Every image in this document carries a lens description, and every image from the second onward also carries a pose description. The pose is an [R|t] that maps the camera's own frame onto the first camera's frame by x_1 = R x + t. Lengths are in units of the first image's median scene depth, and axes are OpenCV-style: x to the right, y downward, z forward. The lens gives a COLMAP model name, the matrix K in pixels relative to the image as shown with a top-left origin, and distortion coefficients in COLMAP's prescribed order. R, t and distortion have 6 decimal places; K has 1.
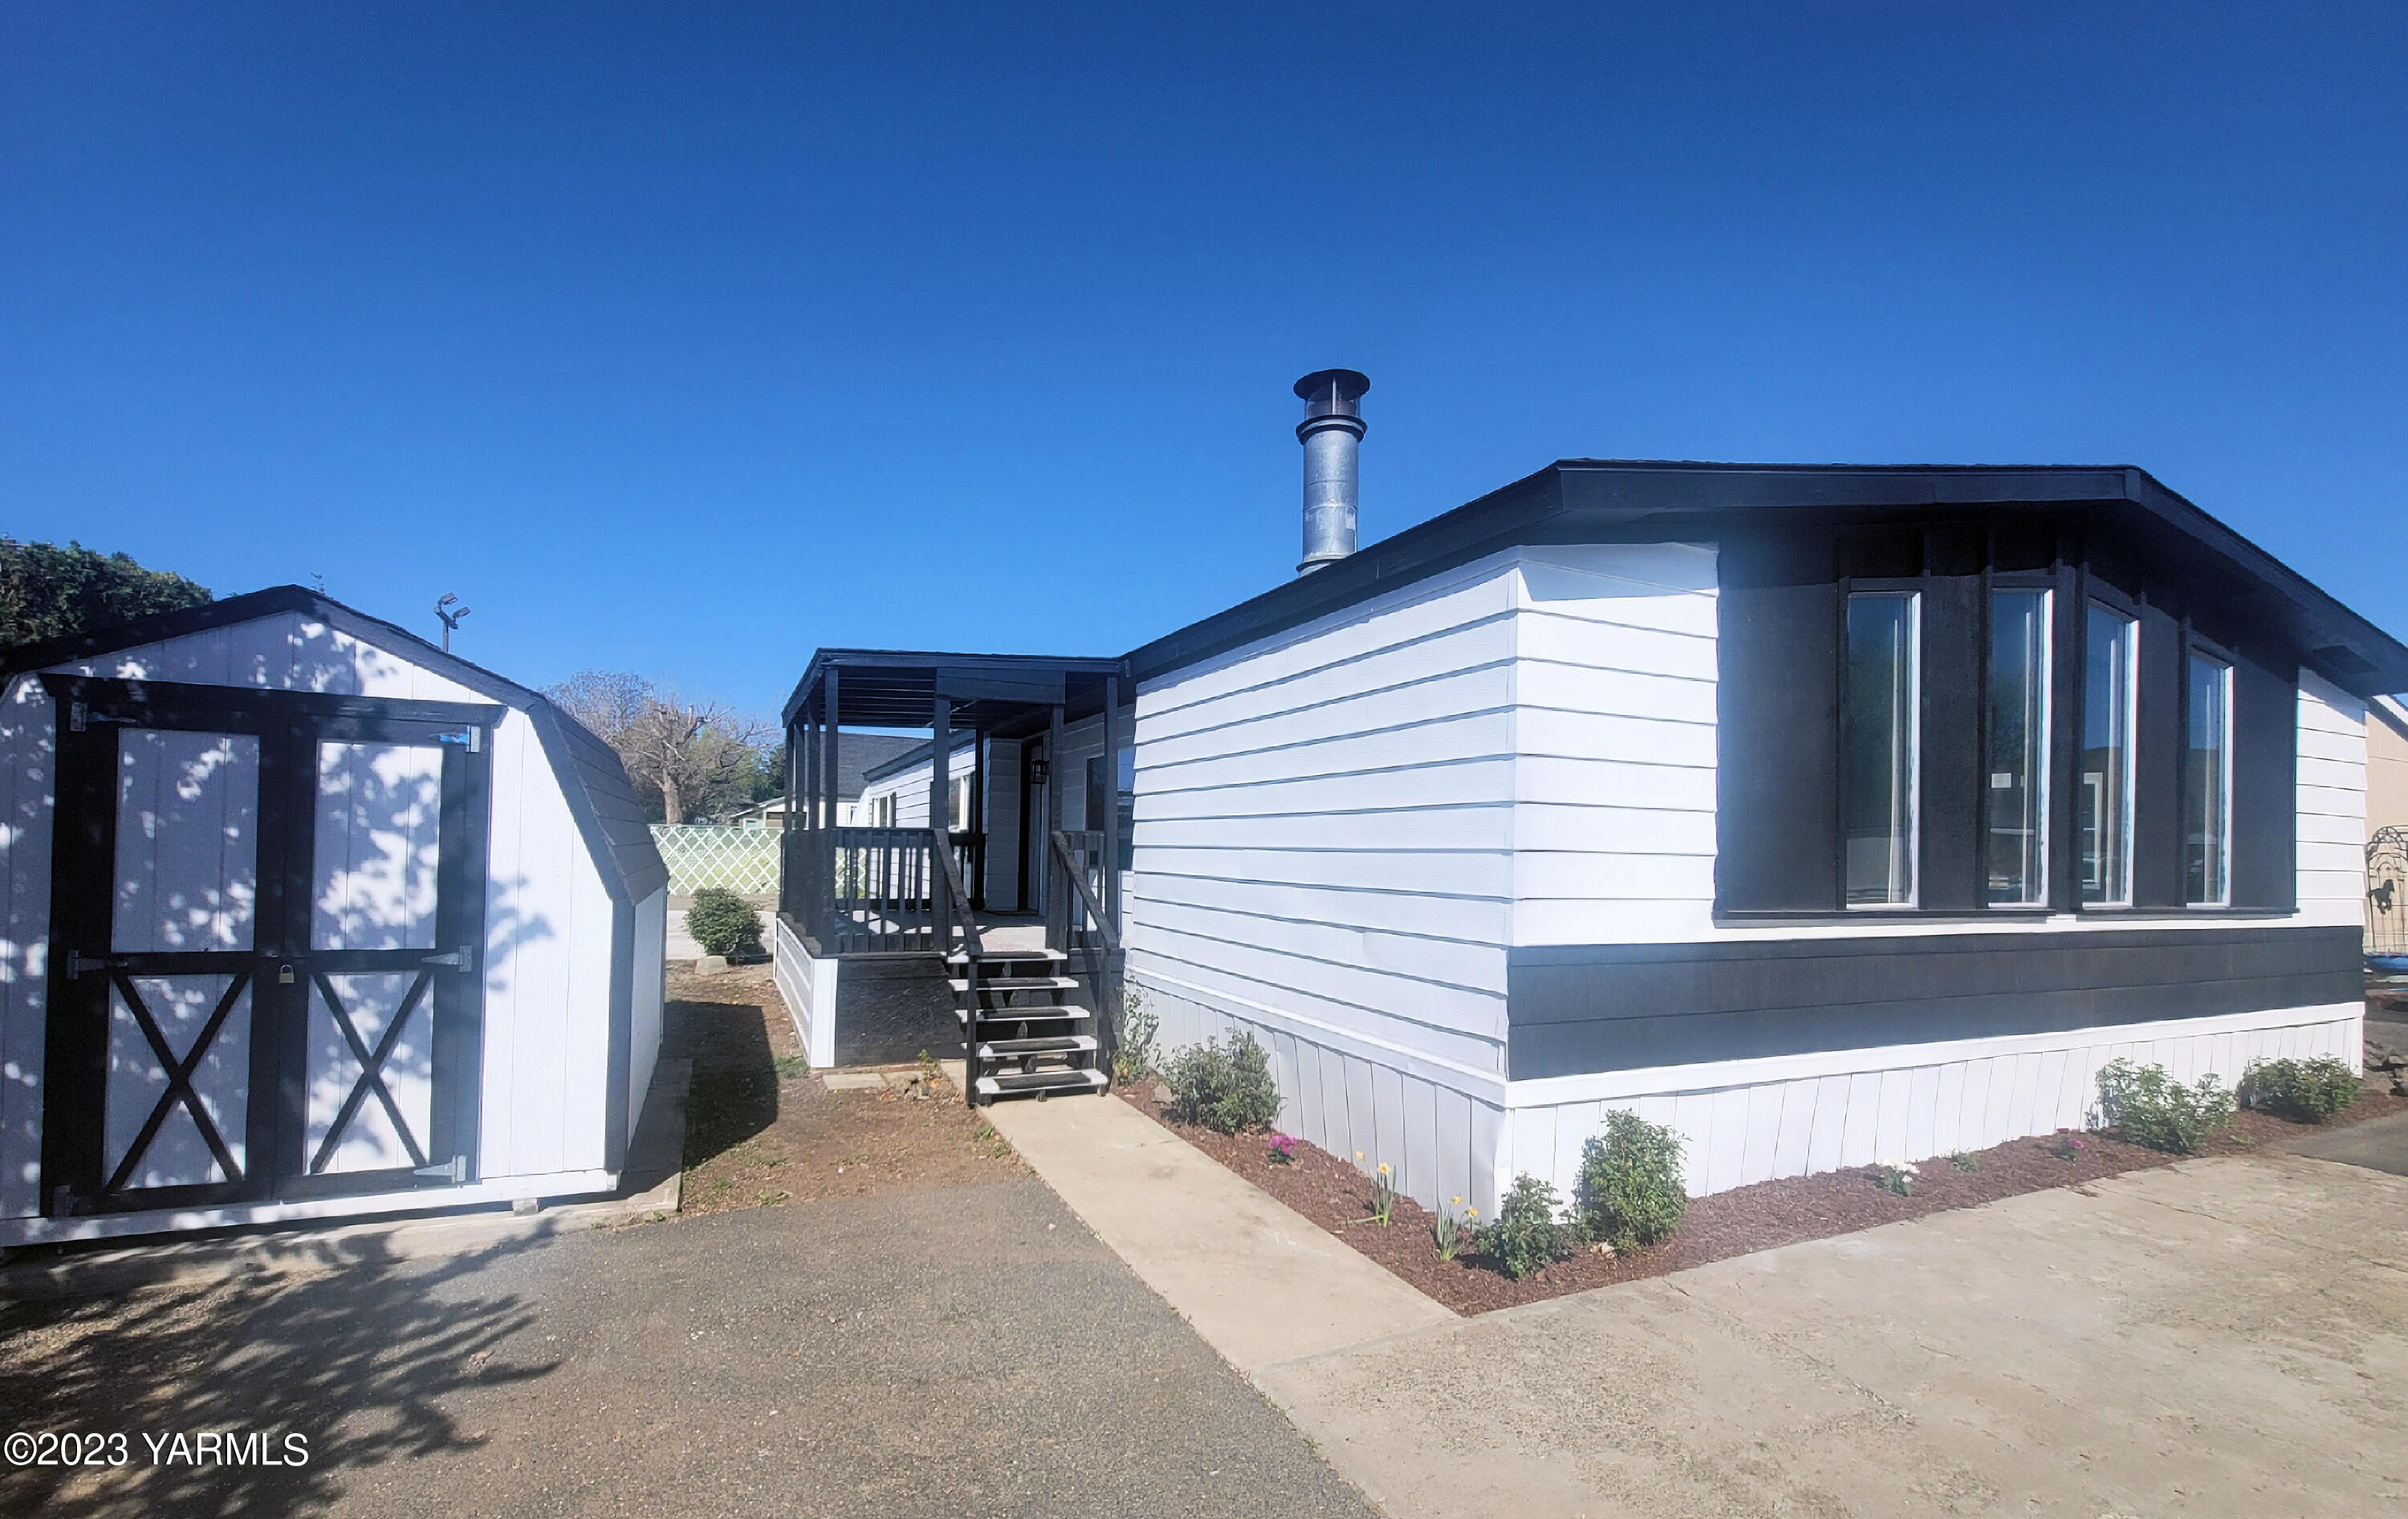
lens RADIAL K [[1015.7, 0, 1142.1], [0, 1015.7, 834.5], [0, 0, 1]] dist [-0.006573, 0.000380]
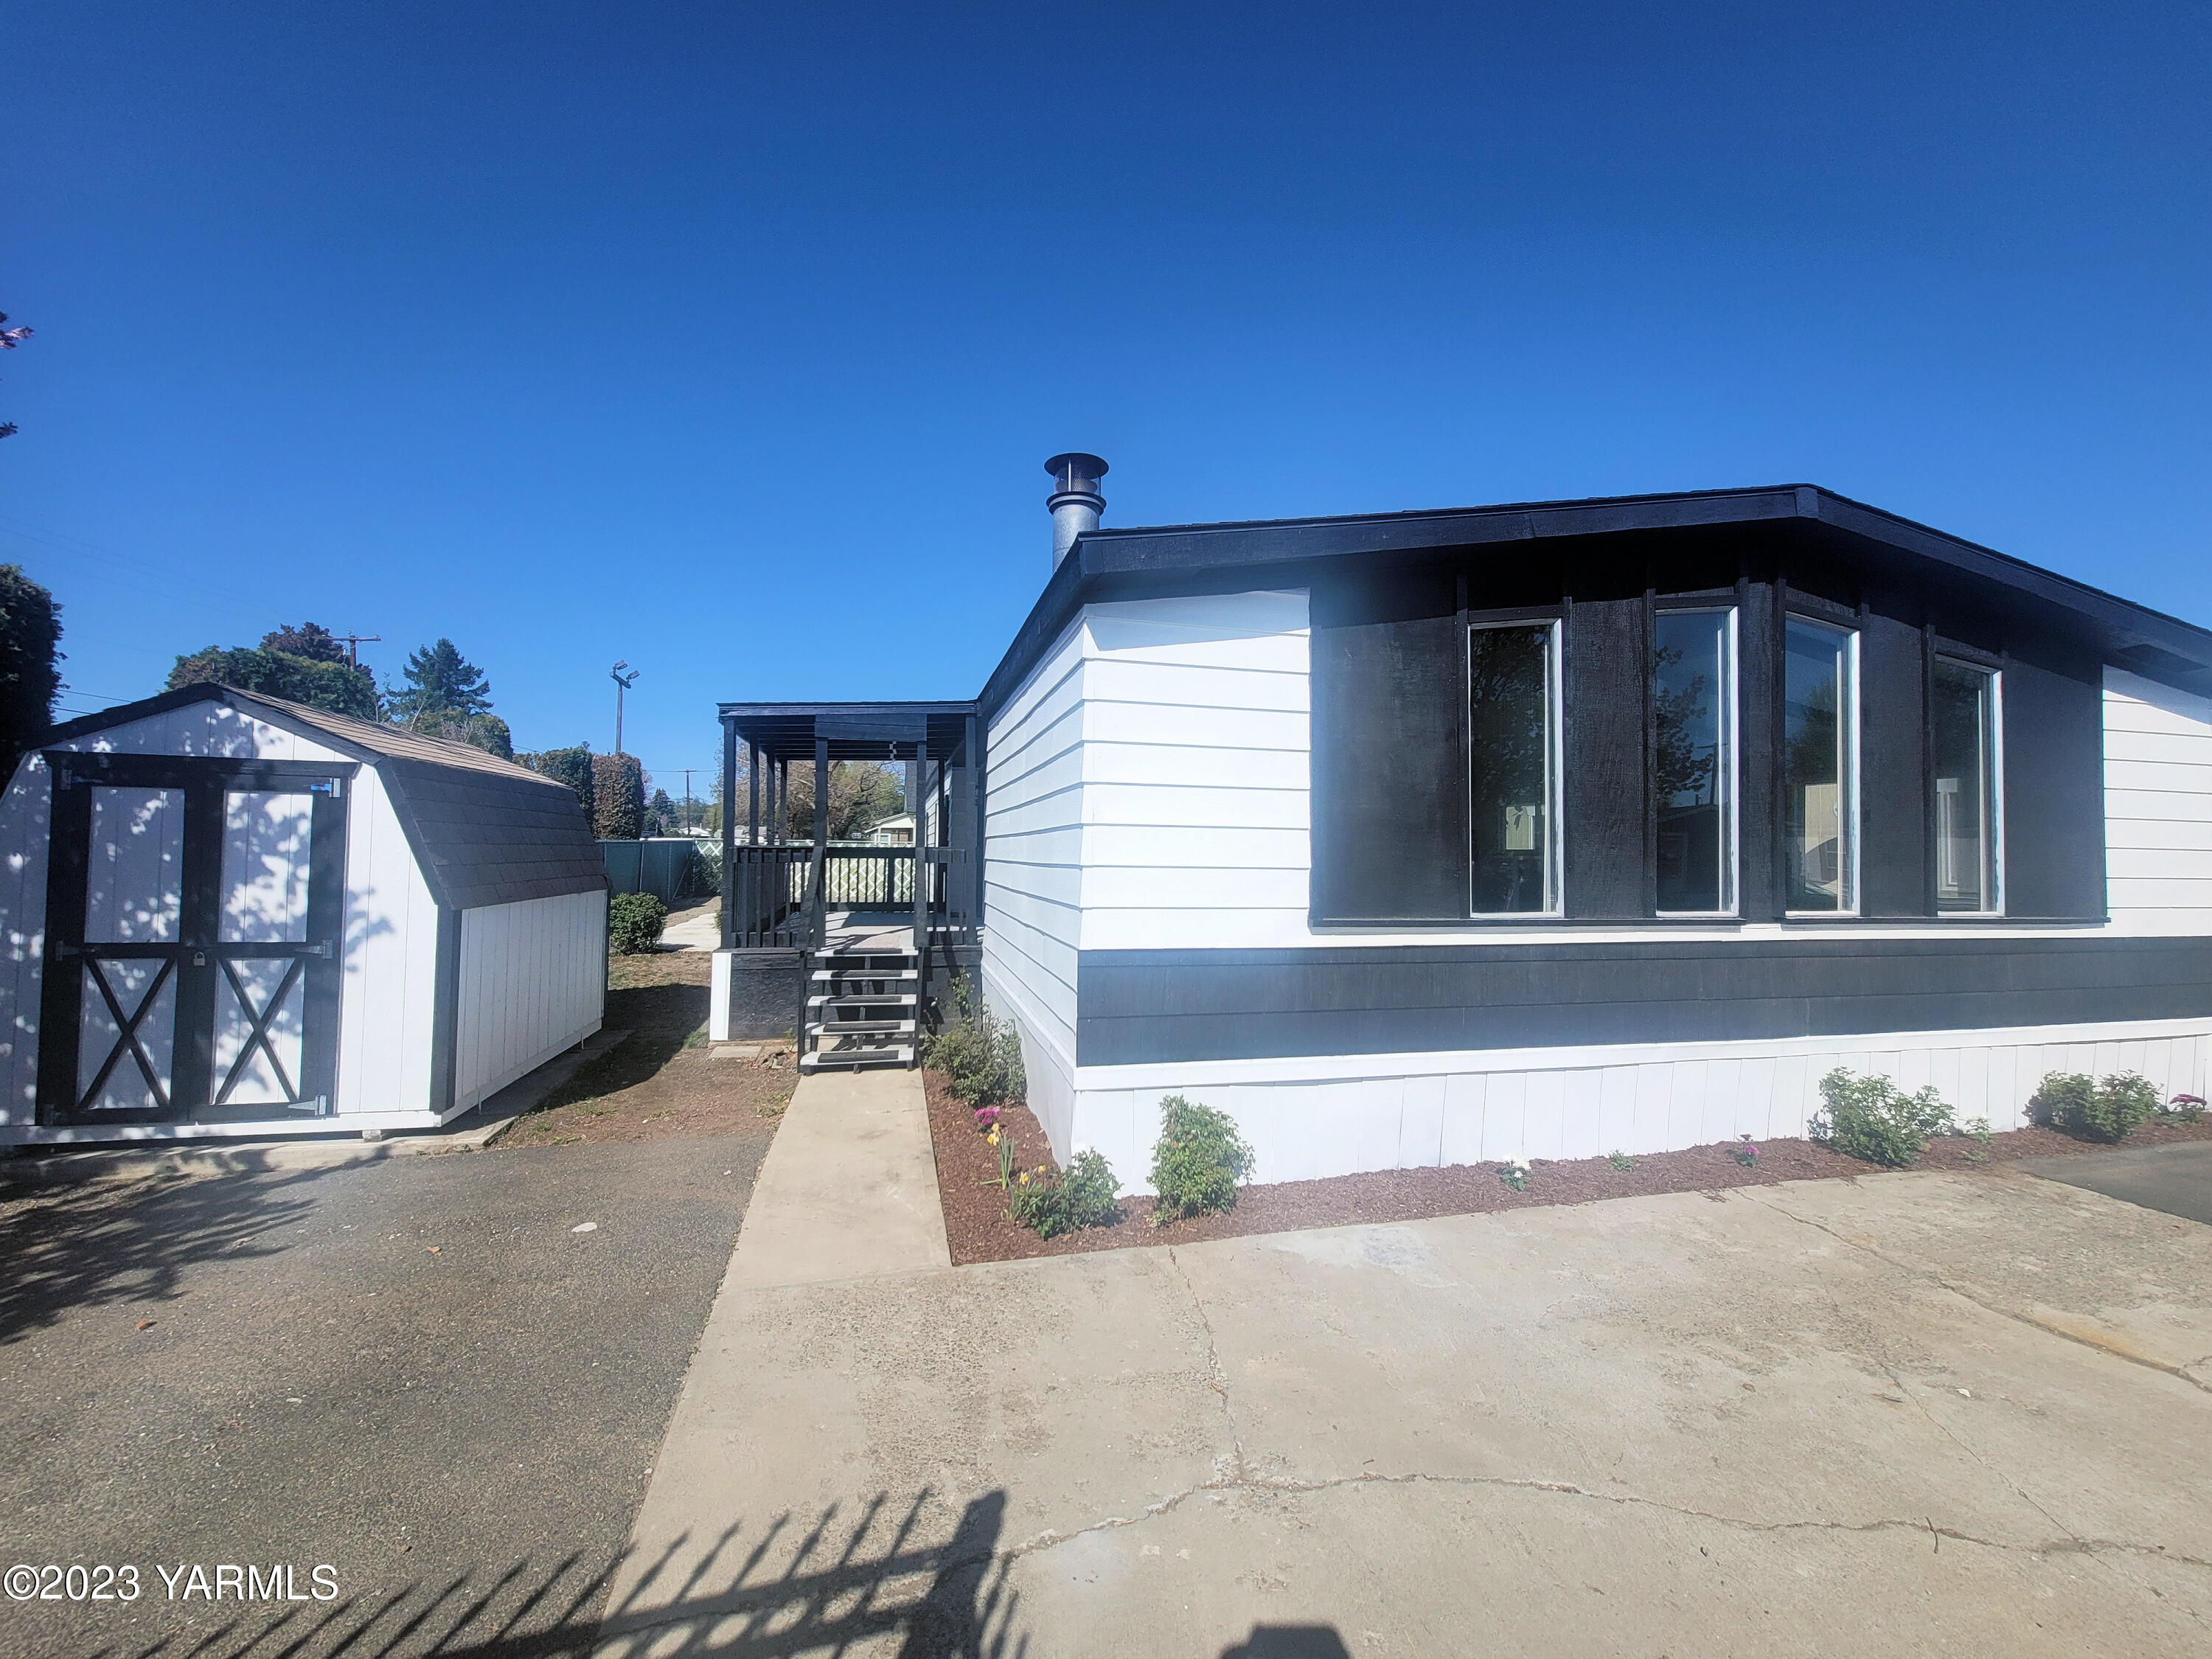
lens RADIAL K [[898.6, 0, 1104.5], [0, 898.6, 814.6], [0, 0, 1]] dist [-0.009756, 0.002005]
pose [[0.985088, -0.014387, -0.171448, 0.551231], [0.008842, 0.999414, -0.033059, -0.008271], [0.171824, 0.031050, 0.984638, -0.007047]]
